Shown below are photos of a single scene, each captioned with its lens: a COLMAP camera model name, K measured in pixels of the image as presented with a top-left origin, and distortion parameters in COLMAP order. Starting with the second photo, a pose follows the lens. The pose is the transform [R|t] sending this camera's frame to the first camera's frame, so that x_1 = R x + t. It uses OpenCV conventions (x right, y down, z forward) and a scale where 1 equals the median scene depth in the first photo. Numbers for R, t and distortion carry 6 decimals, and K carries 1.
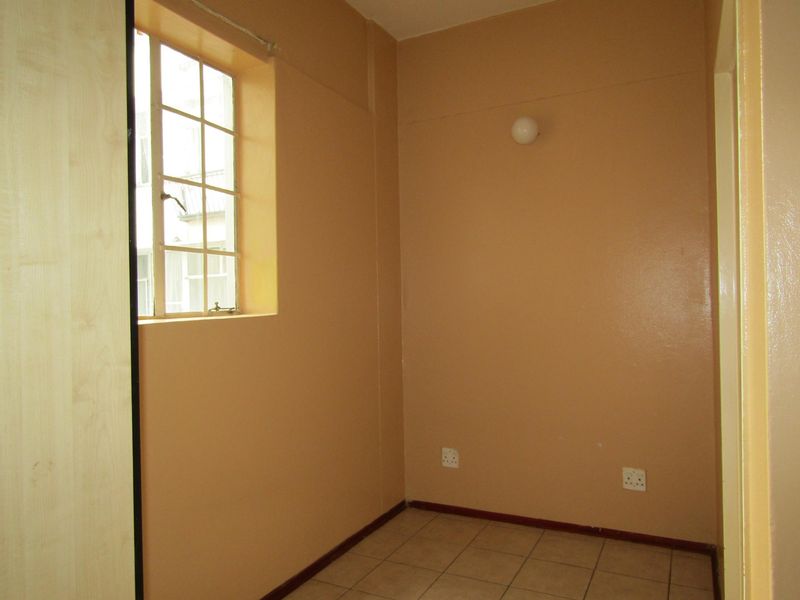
lens RADIAL K [[560.4, 0, 400.0], [0, 560.4, 300.0], [0, 0, 1]] dist [-0.022902, 0.000716]
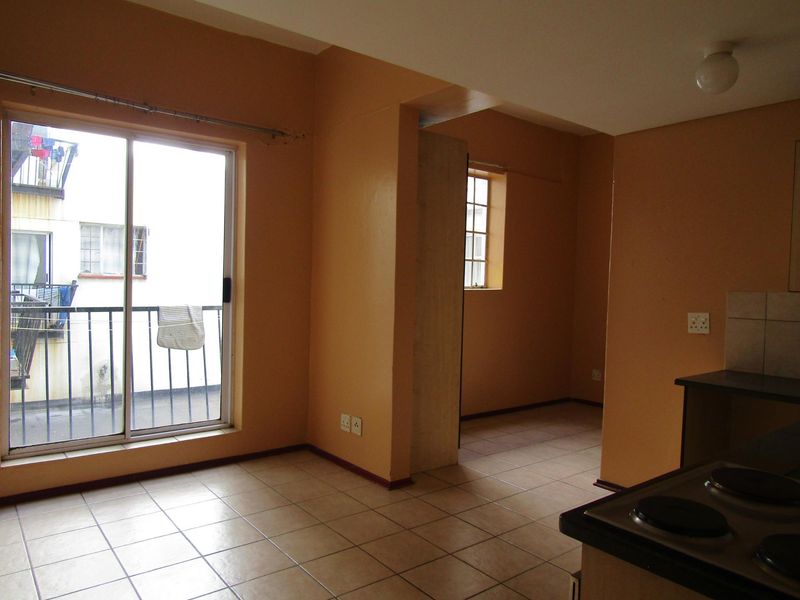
lens RADIAL K [[560.4, 0, 400.0], [0, 560.4, 300.0], [0, 0, 1]] dist [-0.022902, 0.000716]
pose [[0.910163, 0.057193, -0.410282, 0.319234], [-0.040286, 0.997949, 0.049744, -0.025764], [0.412286, -0.028746, 0.910601, -1.168439]]
